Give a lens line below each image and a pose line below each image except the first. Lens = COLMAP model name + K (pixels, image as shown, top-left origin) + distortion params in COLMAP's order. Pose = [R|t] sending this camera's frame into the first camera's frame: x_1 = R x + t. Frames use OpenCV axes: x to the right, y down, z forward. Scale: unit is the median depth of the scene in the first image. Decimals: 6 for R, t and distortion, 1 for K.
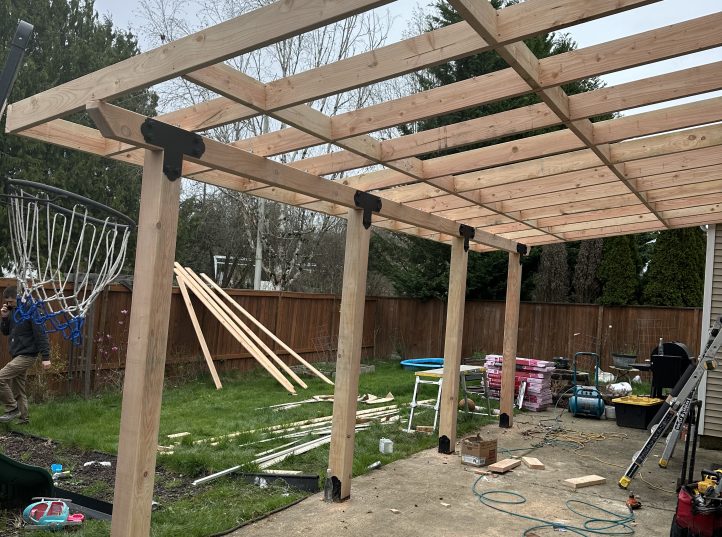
lens RADIAL K [[714.0, 0, 358.7], [0, 714.0, 272.3], [0, 0, 1]] dist [0.065118, 0.000000]
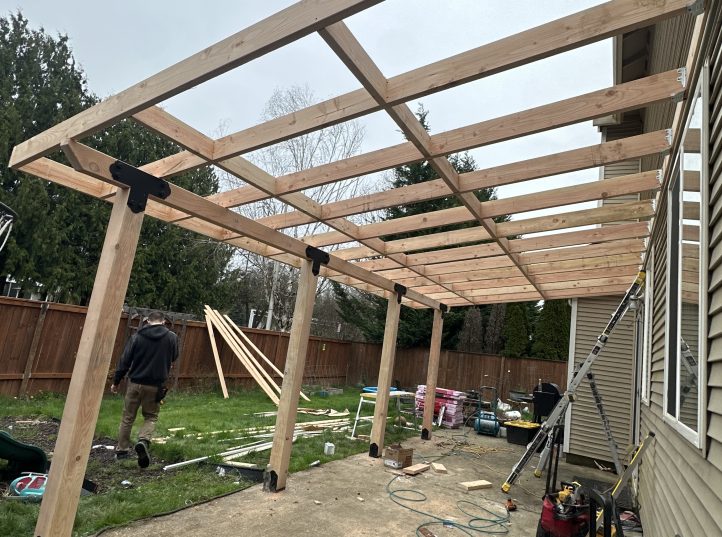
lens RADIAL K [[470.1, 0, 358.7], [0, 470.1, 263.5], [0, 0, 1]] dist [-0.014036, 0.026738]
pose [[0.997905, 0.064499, 0.005005, 0.075981], [-0.063187, 0.988357, -0.138415, 0.028133], [-0.013874, 0.137809, 0.990362, 0.122027]]
